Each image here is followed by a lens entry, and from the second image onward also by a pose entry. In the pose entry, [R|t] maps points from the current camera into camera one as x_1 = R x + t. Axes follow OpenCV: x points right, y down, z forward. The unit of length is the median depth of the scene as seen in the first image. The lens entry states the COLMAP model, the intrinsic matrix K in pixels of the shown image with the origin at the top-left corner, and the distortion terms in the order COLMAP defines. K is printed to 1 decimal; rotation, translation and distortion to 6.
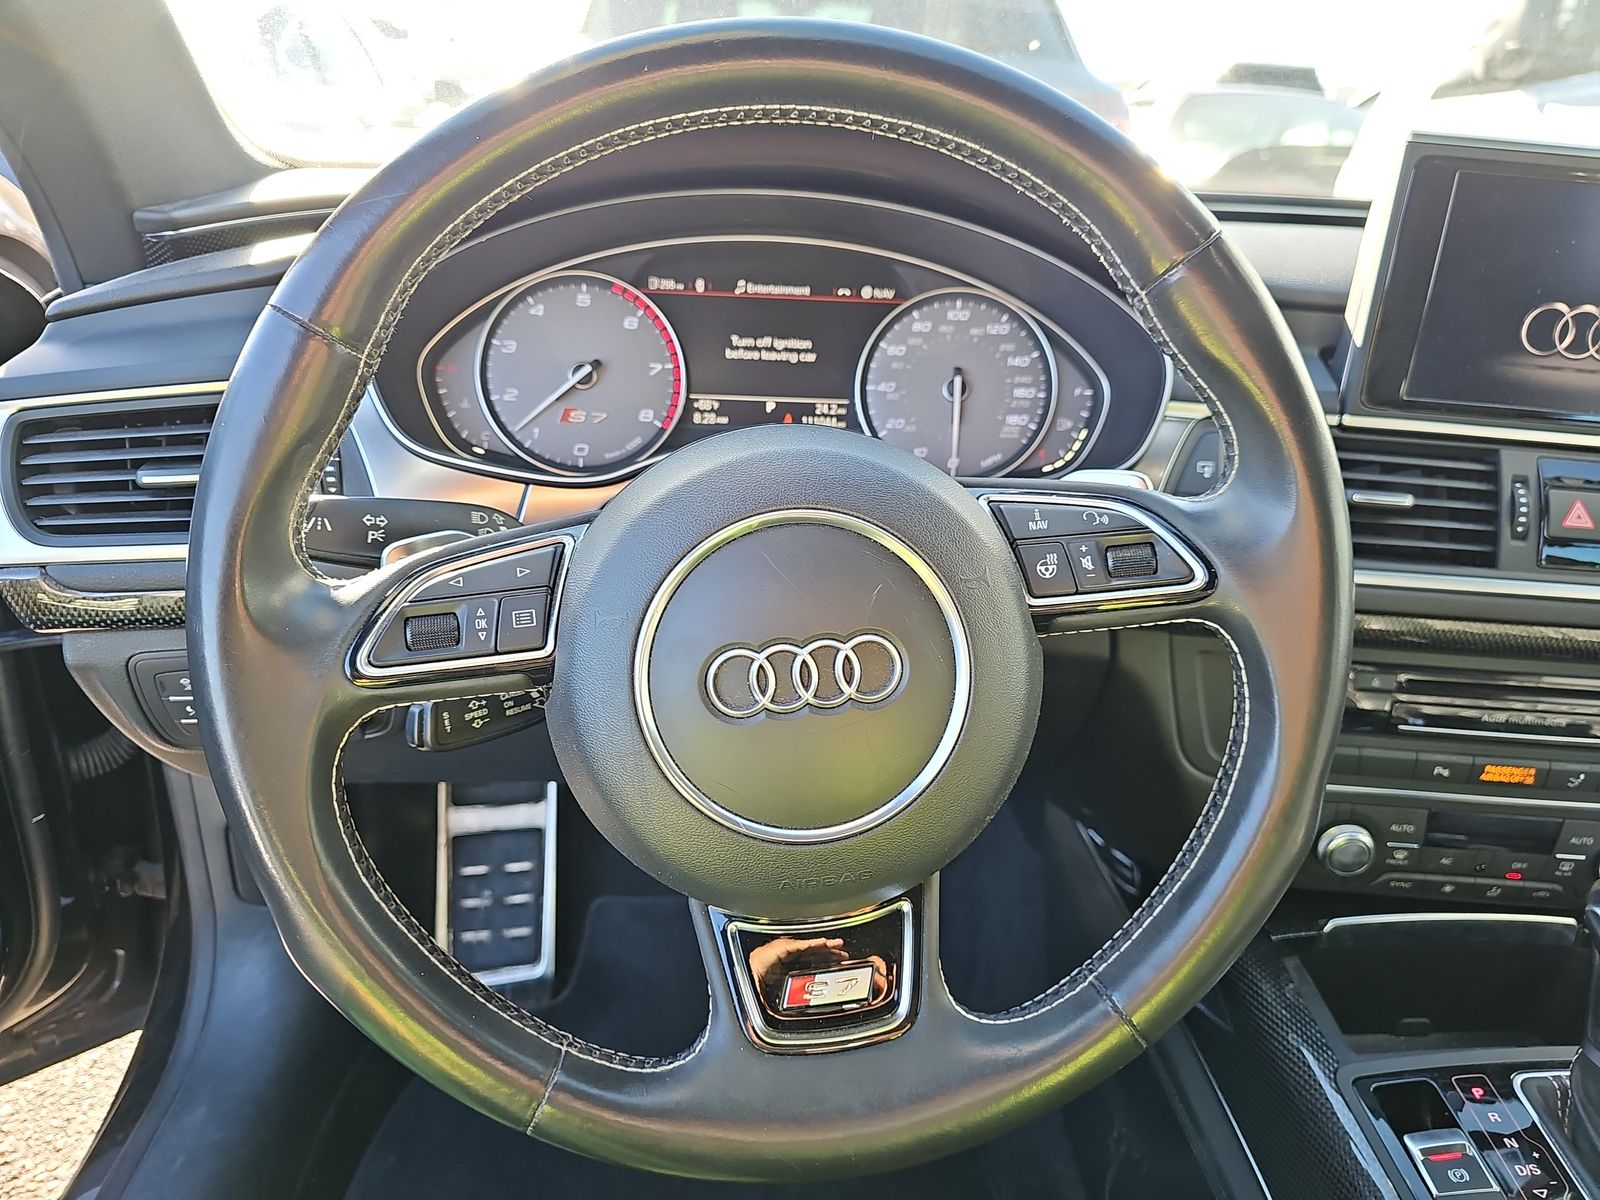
lens RADIAL K [[1062.1, 0, 841.4], [0, 1062.1, 620.7], [0, 0, 1]] dist [0.043585, -0.041366]
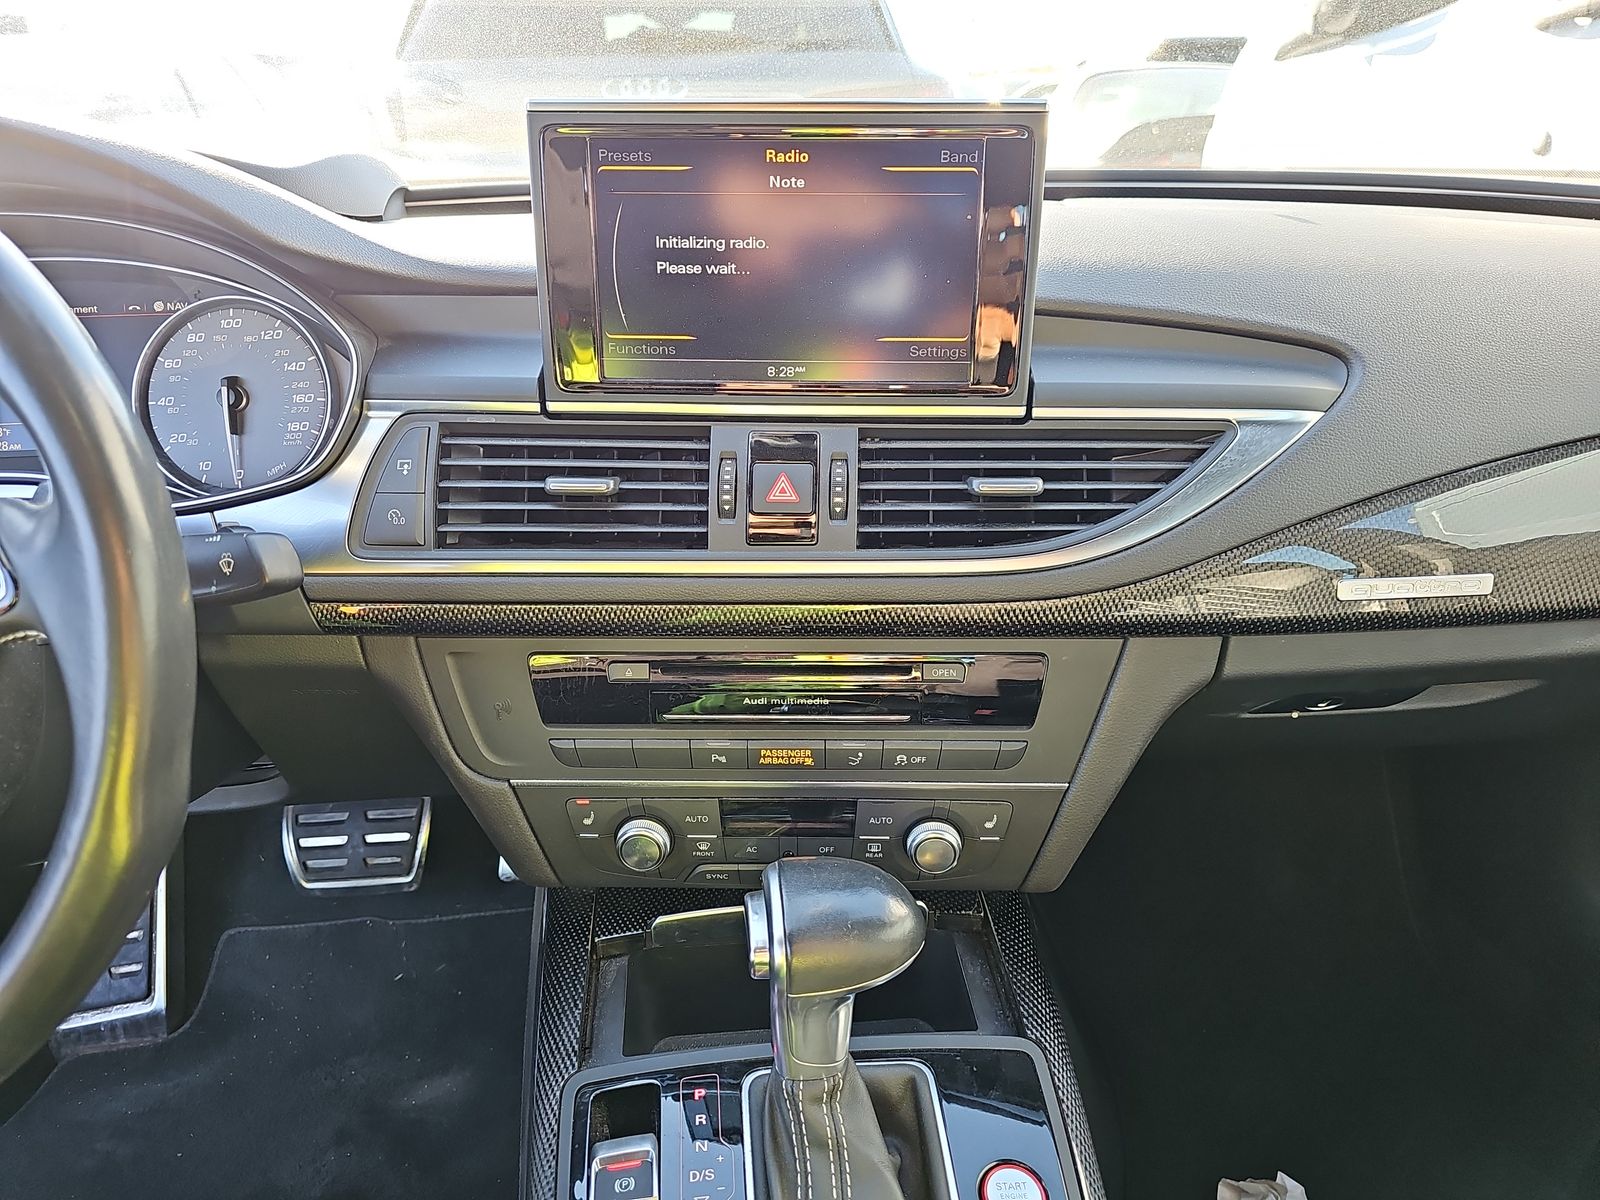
lens RADIAL K [[1062.1, 0, 841.4], [0, 1062.1, 620.7], [0, 0, 1]] dist [0.043585, -0.041366]
pose [[0.997479, -0.064807, -0.028924, 0.676209], [0.064672, 0.997891, -0.005597, 0.026710], [0.029225, 0.003712, 0.999566, 0.033948]]
